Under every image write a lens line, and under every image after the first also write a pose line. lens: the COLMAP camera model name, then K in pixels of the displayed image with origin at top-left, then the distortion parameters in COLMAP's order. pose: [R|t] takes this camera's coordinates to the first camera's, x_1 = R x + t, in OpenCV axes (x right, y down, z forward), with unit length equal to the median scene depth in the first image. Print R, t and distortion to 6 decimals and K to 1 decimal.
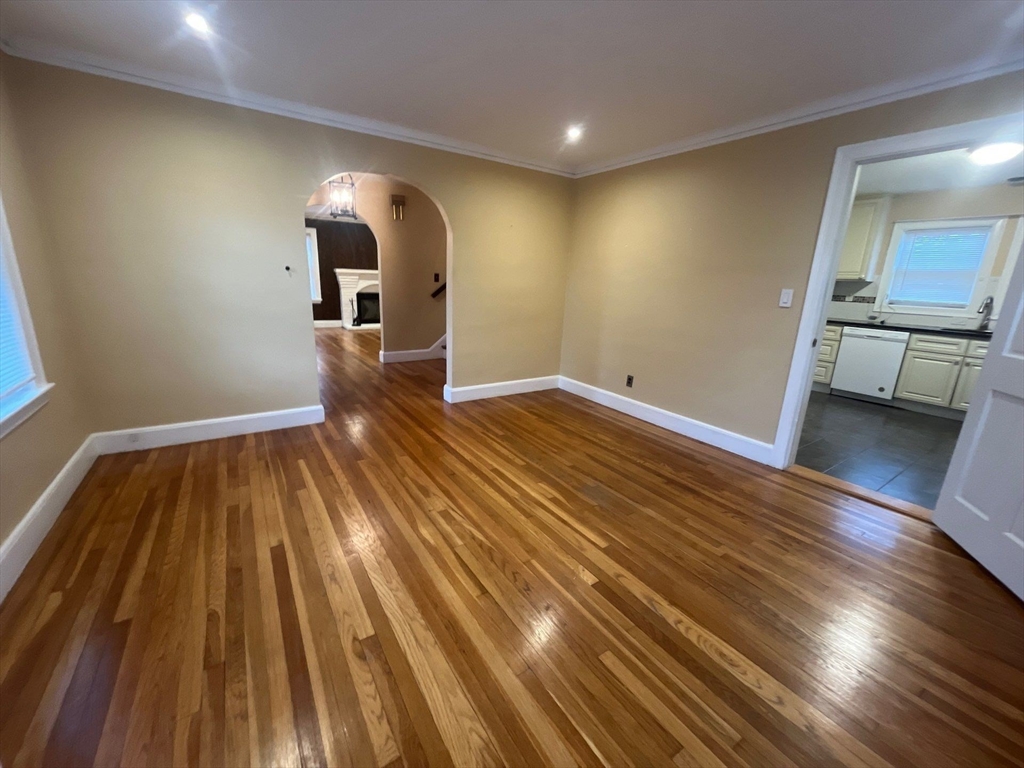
lens RADIAL K [[412.6, 0, 510.6], [0, 412.6, 382.5], [0, 0, 1]] dist [-0.001061, -0.000680]
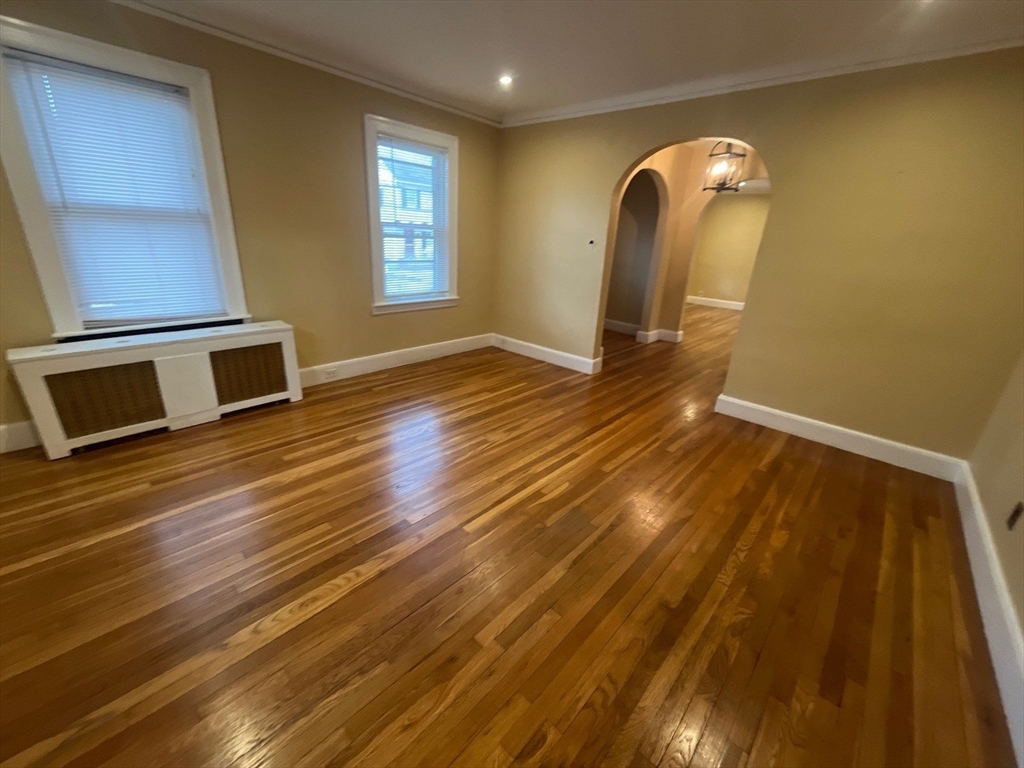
lens RADIAL K [[412.6, 0, 510.6], [0, 412.6, 382.5], [0, 0, 1]] dist [-0.001061, -0.000680]
pose [[0.240129, 0.305964, -0.921262, 0.822841], [-0.281609, 0.930175, 0.235522, -0.135055], [0.928996, 0.202880, 0.309525, 0.593022]]
